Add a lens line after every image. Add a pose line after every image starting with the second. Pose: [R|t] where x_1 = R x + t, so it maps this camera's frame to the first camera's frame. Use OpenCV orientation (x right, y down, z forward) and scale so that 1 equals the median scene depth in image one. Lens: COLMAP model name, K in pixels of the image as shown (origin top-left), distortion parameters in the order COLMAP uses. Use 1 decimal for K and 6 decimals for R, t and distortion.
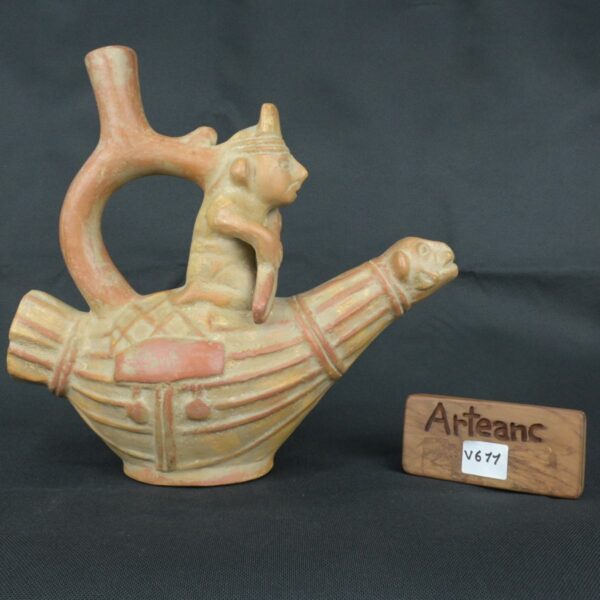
lens RADIAL K [[654.7, 0, 302.2], [0, 654.7, 295.7], [0, 0, 1]] dist [-0.013623, 0.000000]
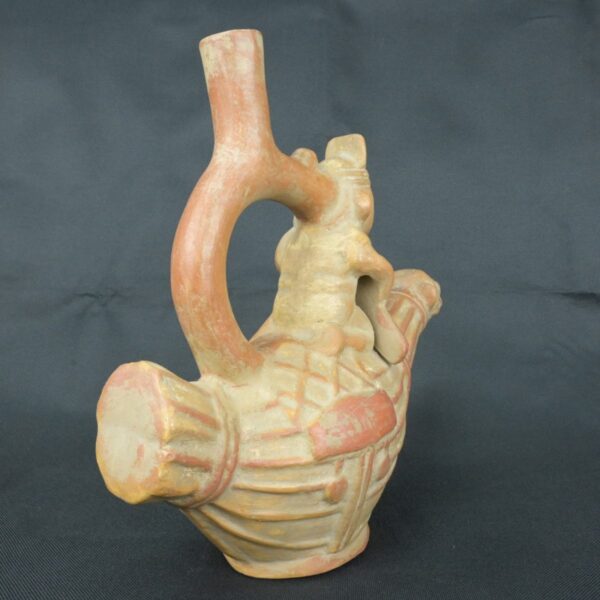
lens RADIAL K [[609.3, 0, 299.2], [0, 609.3, 299.7], [0, 0, 1]] dist [-0.002952, 0.000000]
pose [[0.641107, -0.056277, 0.765385, -0.813120], [0.059360, 0.997956, 0.023655, -0.078974], [-0.765152, 0.030268, 0.643137, 0.503557]]
